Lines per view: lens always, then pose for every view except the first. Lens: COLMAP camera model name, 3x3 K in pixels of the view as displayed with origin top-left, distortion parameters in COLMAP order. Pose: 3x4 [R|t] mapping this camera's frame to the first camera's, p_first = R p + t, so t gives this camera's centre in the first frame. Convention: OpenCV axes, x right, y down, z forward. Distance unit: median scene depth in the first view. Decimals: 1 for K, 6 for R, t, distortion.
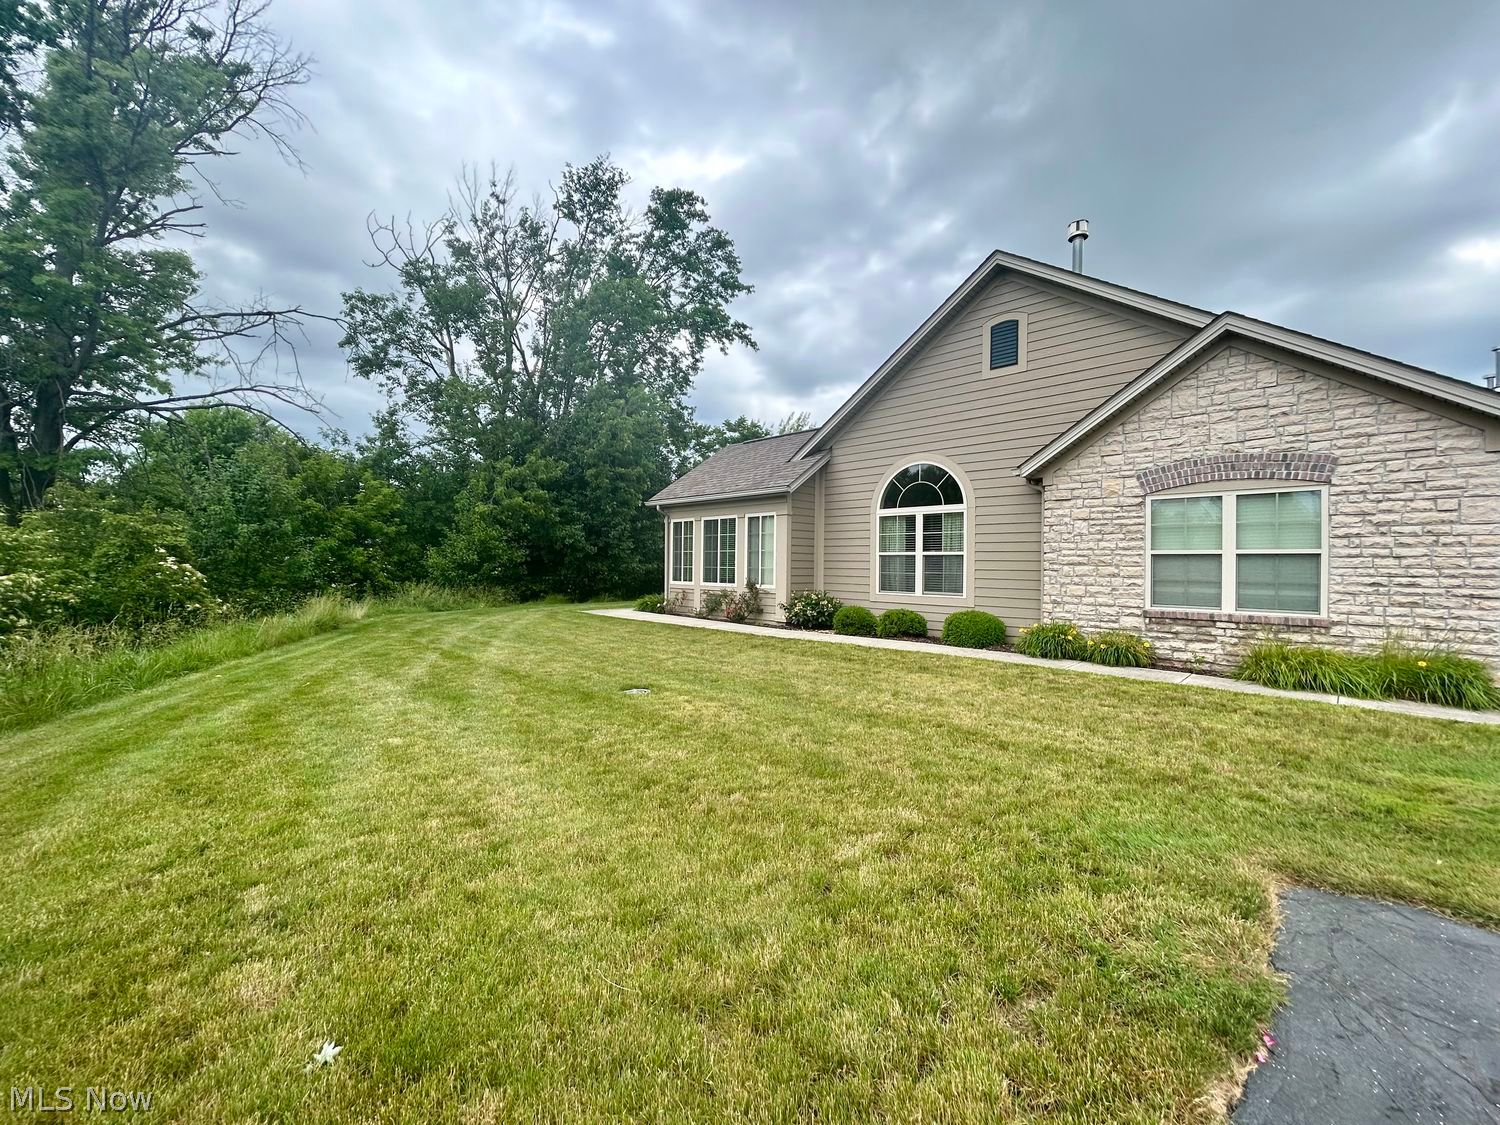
lens RADIAL K [[604.2, 0, 749.6], [0, 604.2, 559.5], [0, 0, 1]] dist [-0.000769, 0.000184]
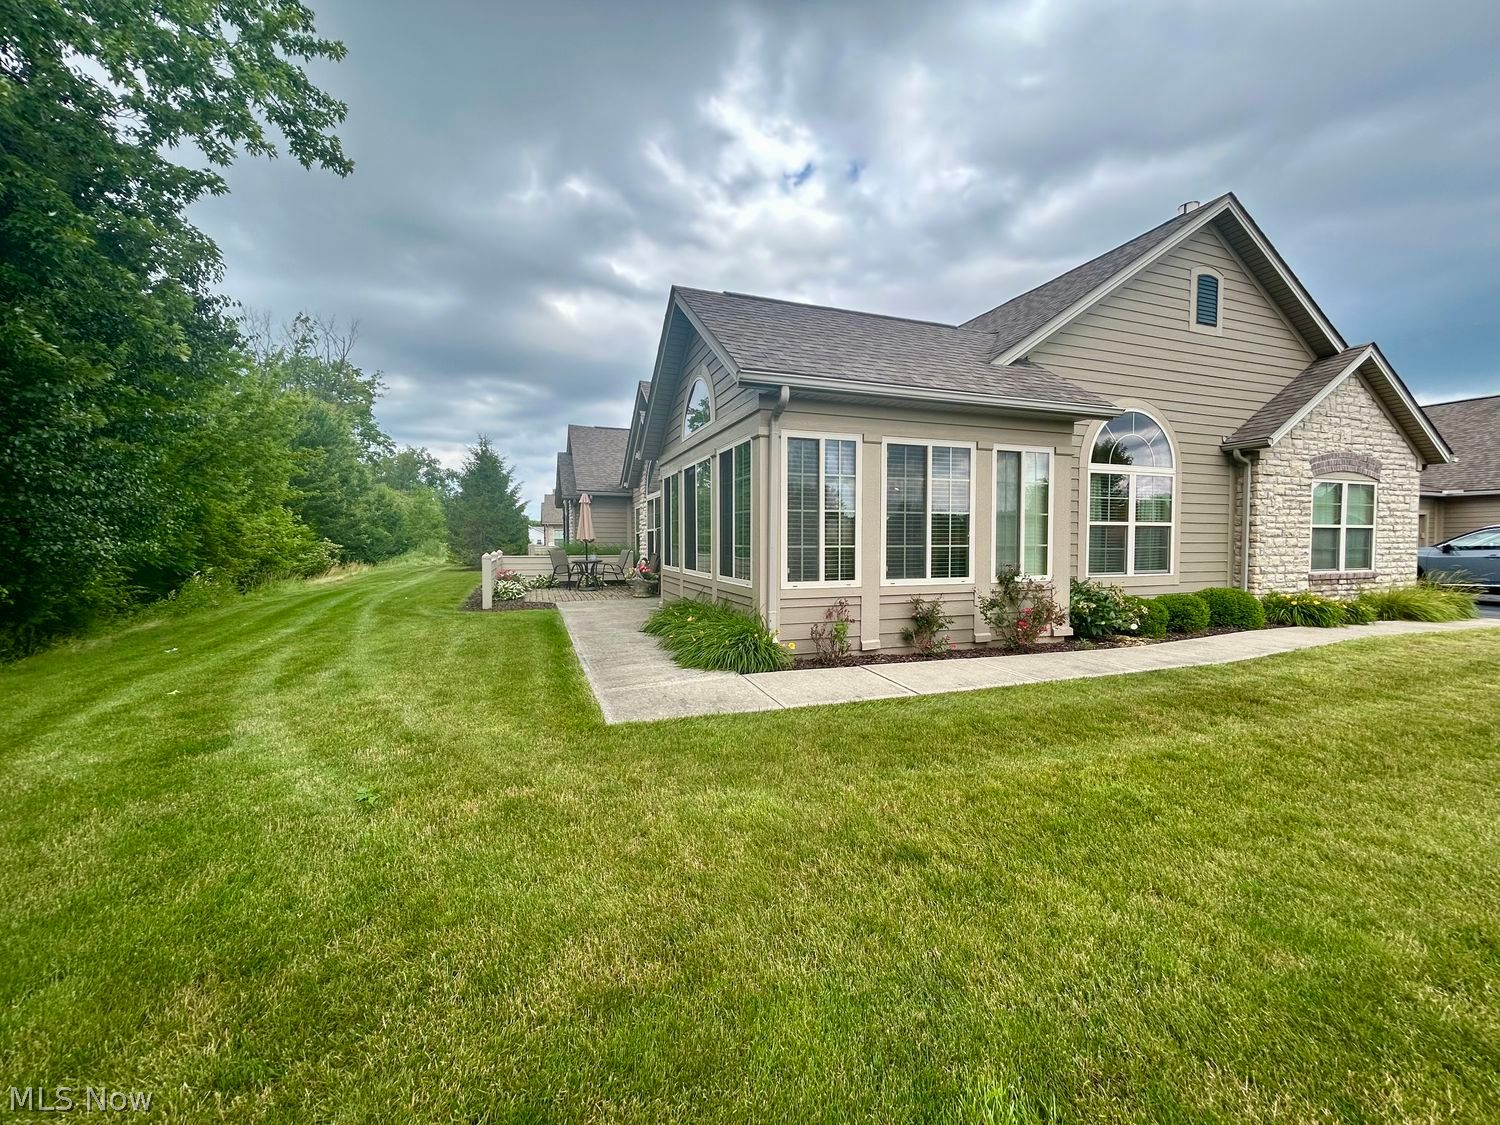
lens RADIAL K [[604.2, 0, 749.6], [0, 604.2, 559.5], [0, 0, 1]] dist [-0.000769, 0.000184]
pose [[0.422268, -0.039158, 0.905625, -0.717194], [-0.002699, 0.999008, 0.044454, 0.003316], [-0.906467, -0.021216, 0.421744, 1.208598]]
